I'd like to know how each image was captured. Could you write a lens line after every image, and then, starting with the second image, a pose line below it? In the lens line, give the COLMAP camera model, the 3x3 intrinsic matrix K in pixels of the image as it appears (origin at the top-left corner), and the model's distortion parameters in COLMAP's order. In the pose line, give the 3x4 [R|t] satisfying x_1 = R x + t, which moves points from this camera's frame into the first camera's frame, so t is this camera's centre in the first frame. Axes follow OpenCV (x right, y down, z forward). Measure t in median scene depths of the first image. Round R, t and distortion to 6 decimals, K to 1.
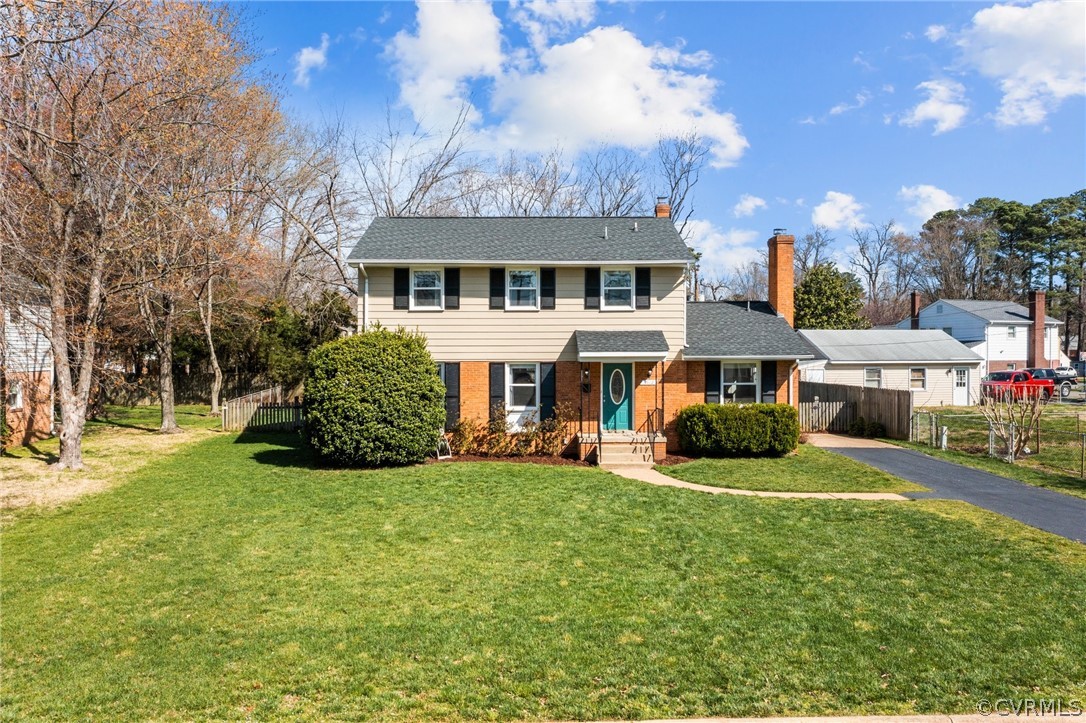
lens RADIAL K [[854.7, 0, 541.7], [0, 854.7, 359.0], [0, 0, 1]] dist [-0.031166, 0.005687]
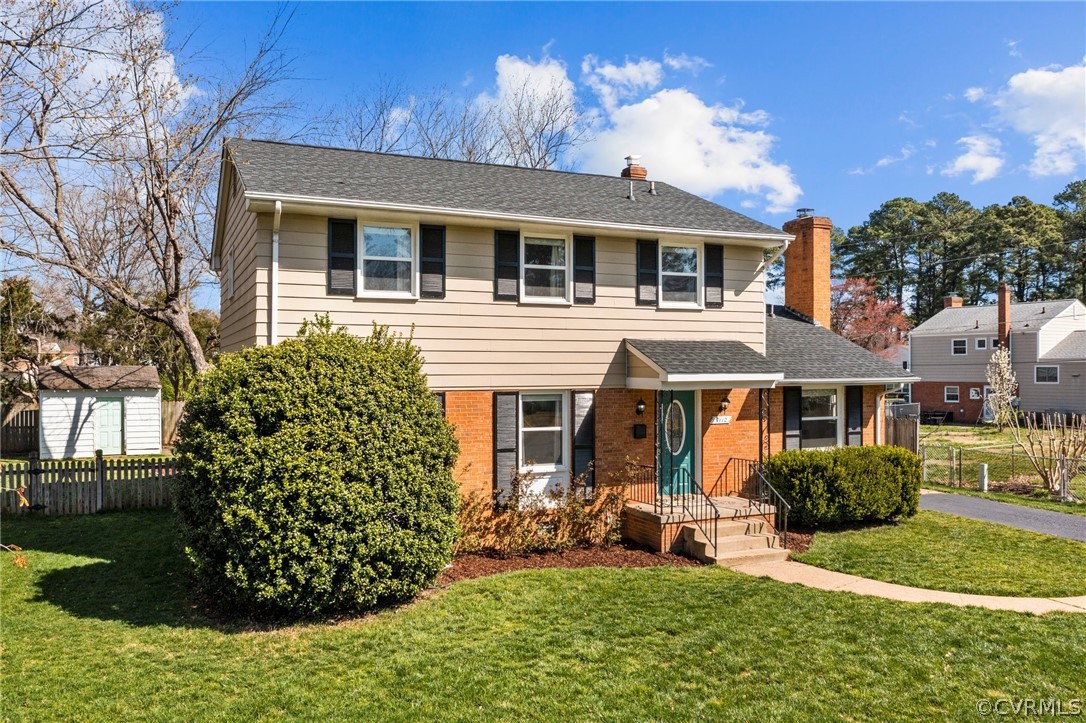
lens RADIAL K [[854.7, 0, 540.3], [0, 854.7, 371.7], [0, 0, 1]] dist [-0.031166, 0.005687]
pose [[0.916366, -0.000942, 0.400341, -0.264379], [0.003580, 0.999977, -0.005841, -0.006255], [-0.400326, 0.006786, 0.916348, 0.457081]]
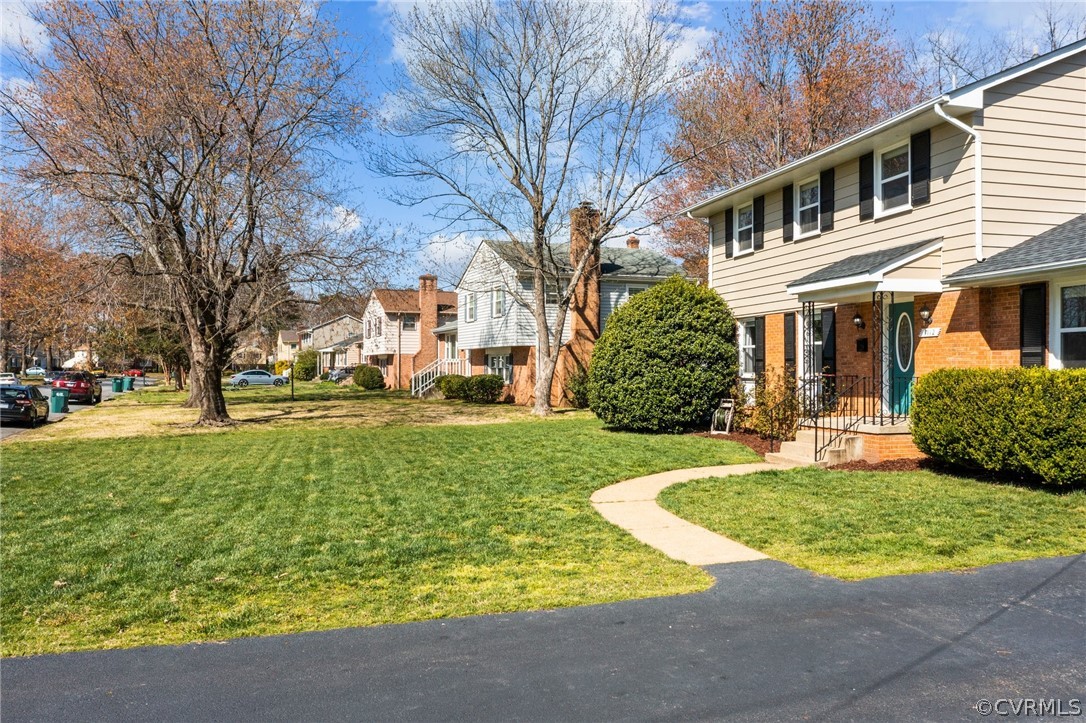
lens RADIAL K [[854.7, 0, 539.0], [0, 854.7, 368.4], [0, 0, 1]] dist [-0.031166, 0.005687]
pose [[0.230070, 0.001807, -0.973172, 0.613563], [-0.007281, 0.999973, 0.000135, 0.053204], [0.973147, 0.007054, 0.230077, 0.621987]]
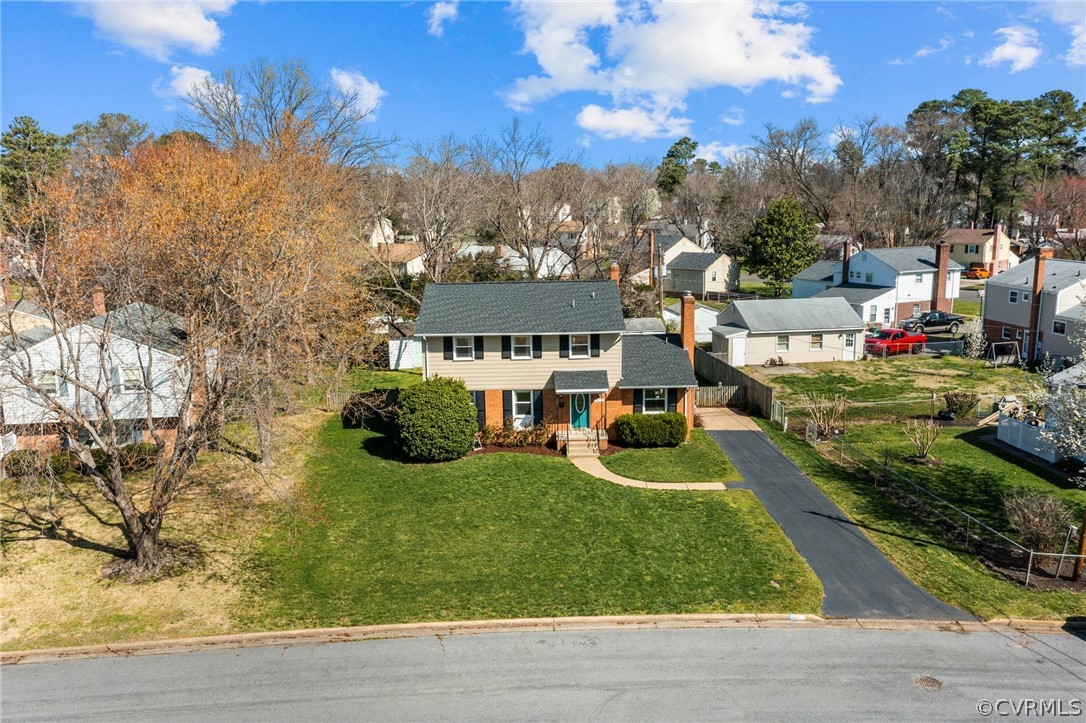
lens RADIAL K [[854.7, 0, 539.8], [0, 854.7, 365.0], [0, 0, 1]] dist [-0.031166, 0.005687]
pose [[0.999768, -0.015032, -0.015406, 0.037314], [0.017557, 0.983567, 0.179690, -0.341762], [0.012452, -0.179918, 0.983603, -0.623444]]
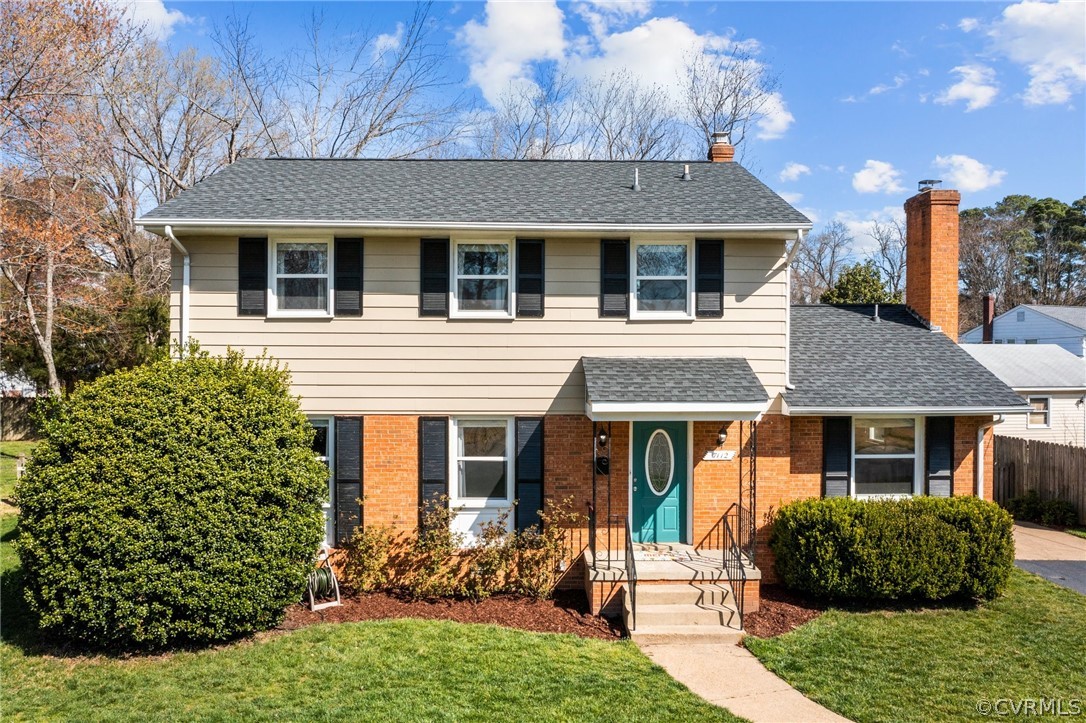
lens RADIAL K [[854.7, 0, 541.7], [0, 854.7, 366.7], [0, 0, 1]] dist [-0.031166, 0.005687]
pose [[0.999970, 0.004571, 0.006245, 0.011241], [-0.004595, 0.999982, 0.003836, -0.029350], [-0.006227, -0.003864, 0.999973, 0.471583]]
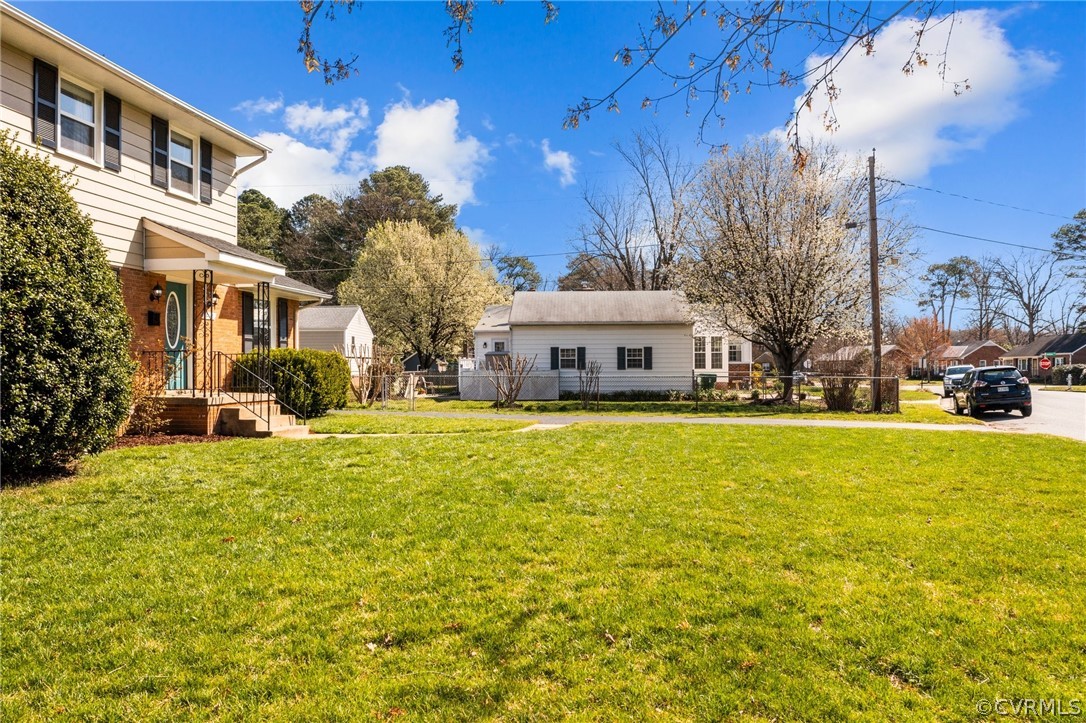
lens RADIAL K [[854.7, 0, 550.0], [0, 854.7, 364.3], [0, 0, 1]] dist [-0.031166, 0.005687]
pose [[0.156325, 0.009499, 0.987660, -0.483704], [0.008859, 0.999900, -0.011019, 0.074701], [-0.987666, 0.010473, 0.156225, 0.639835]]
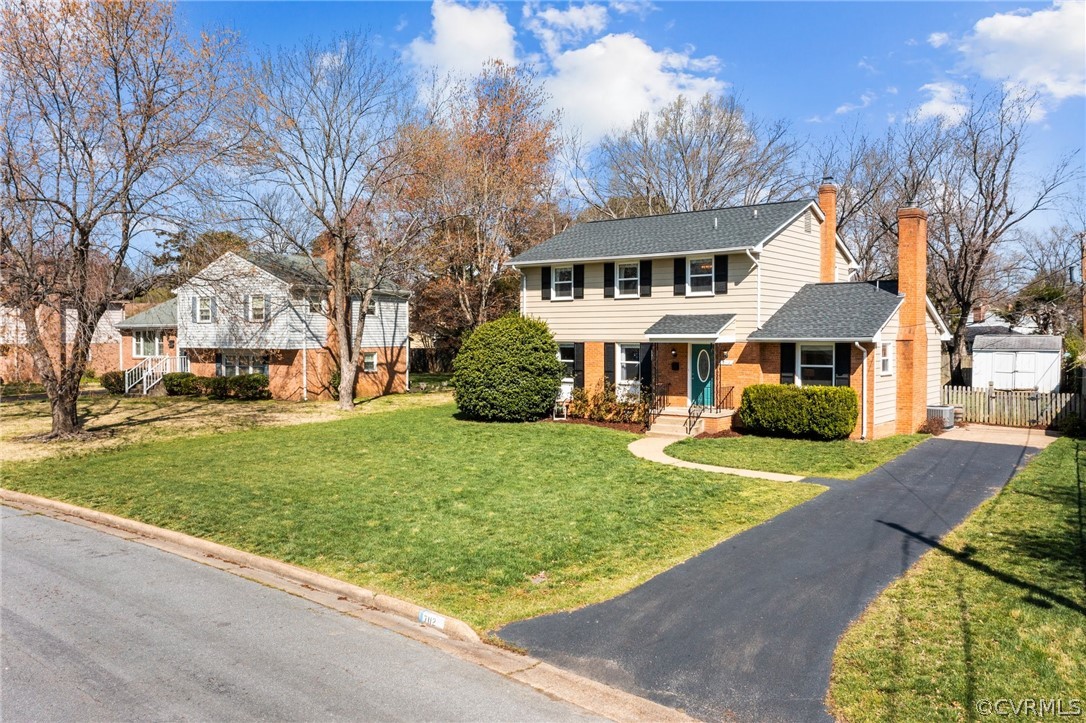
lens RADIAL K [[854.7, 0, 539.1], [0, 854.7, 358.7], [0, 0, 1]] dist [-0.031166, 0.005687]
pose [[0.765781, 0.019133, -0.642816, 0.634403], [-0.006504, 0.999737, 0.022008, 0.000724], [0.643068, -0.012672, 0.765704, 0.031840]]
